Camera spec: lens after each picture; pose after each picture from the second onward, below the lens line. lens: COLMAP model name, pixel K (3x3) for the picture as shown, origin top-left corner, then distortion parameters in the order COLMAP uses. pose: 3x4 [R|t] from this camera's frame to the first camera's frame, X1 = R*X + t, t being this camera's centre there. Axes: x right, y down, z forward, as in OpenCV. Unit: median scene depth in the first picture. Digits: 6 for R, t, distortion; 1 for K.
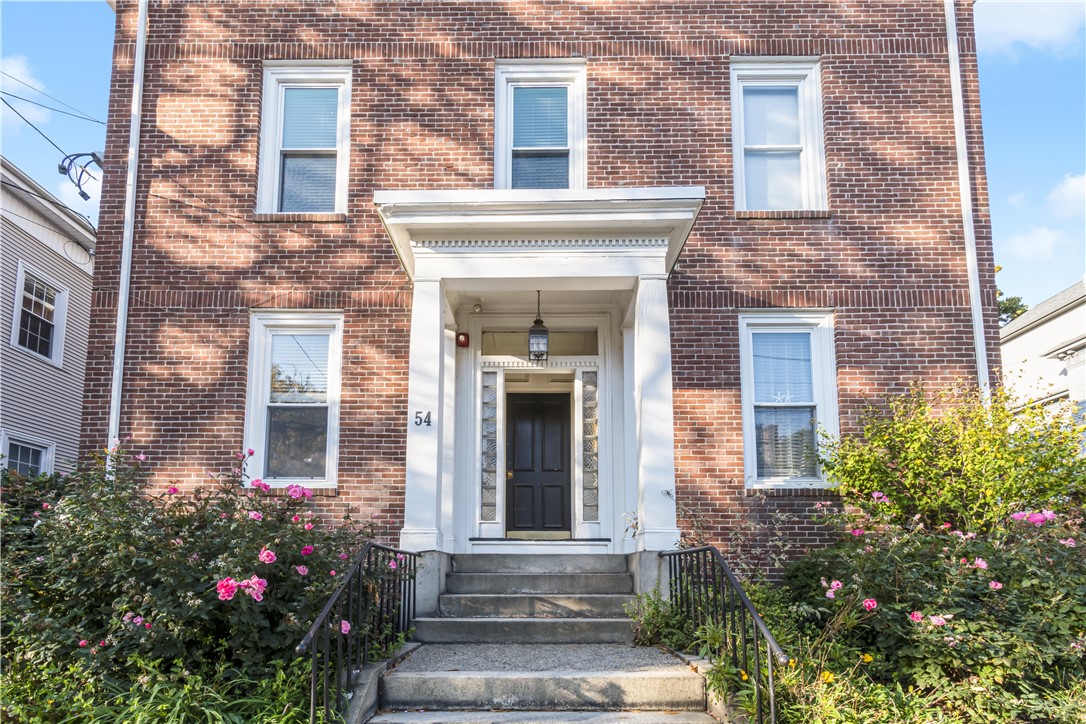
lens RADIAL K [[784.0, 0, 549.8], [0, 784.0, 362.6], [0, 0, 1]] dist [0.008721, 0.016614]
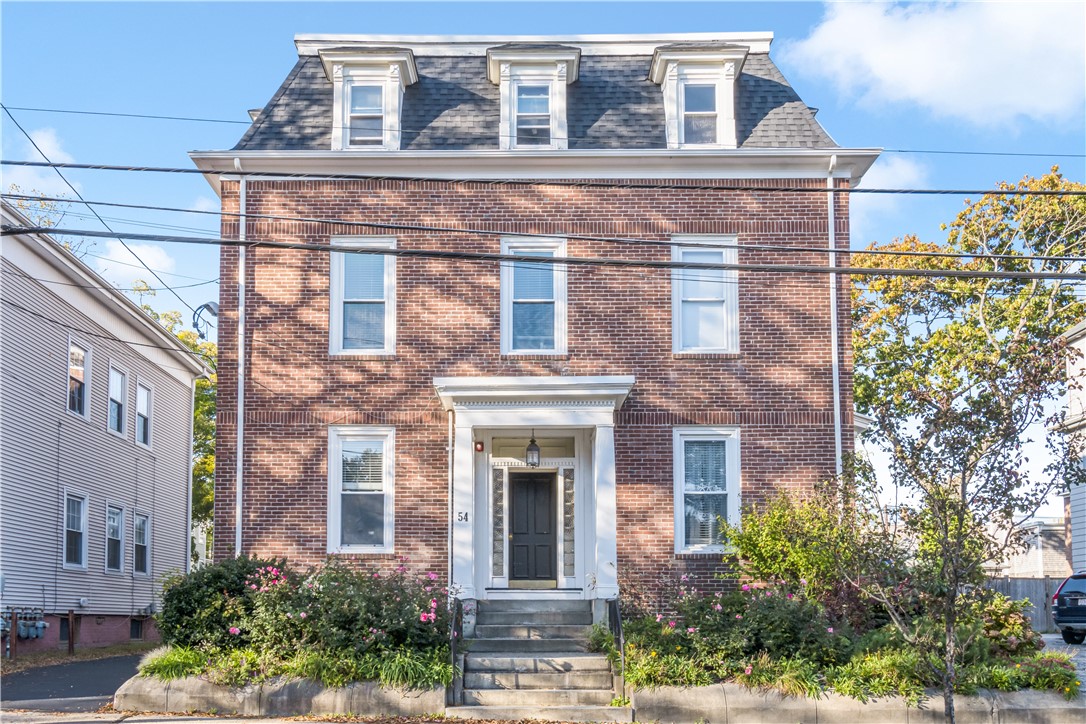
lens RADIAL K [[888.5, 0, 540.9], [0, 888.5, 357.7], [0, 0, 1]] dist [0.016495, -0.027413]
pose [[0.999995, -0.002124, -0.002226, 0.004453], [0.002084, 0.999839, -0.017824, -0.161723], [0.002263, 0.017819, 0.999839, -0.610912]]
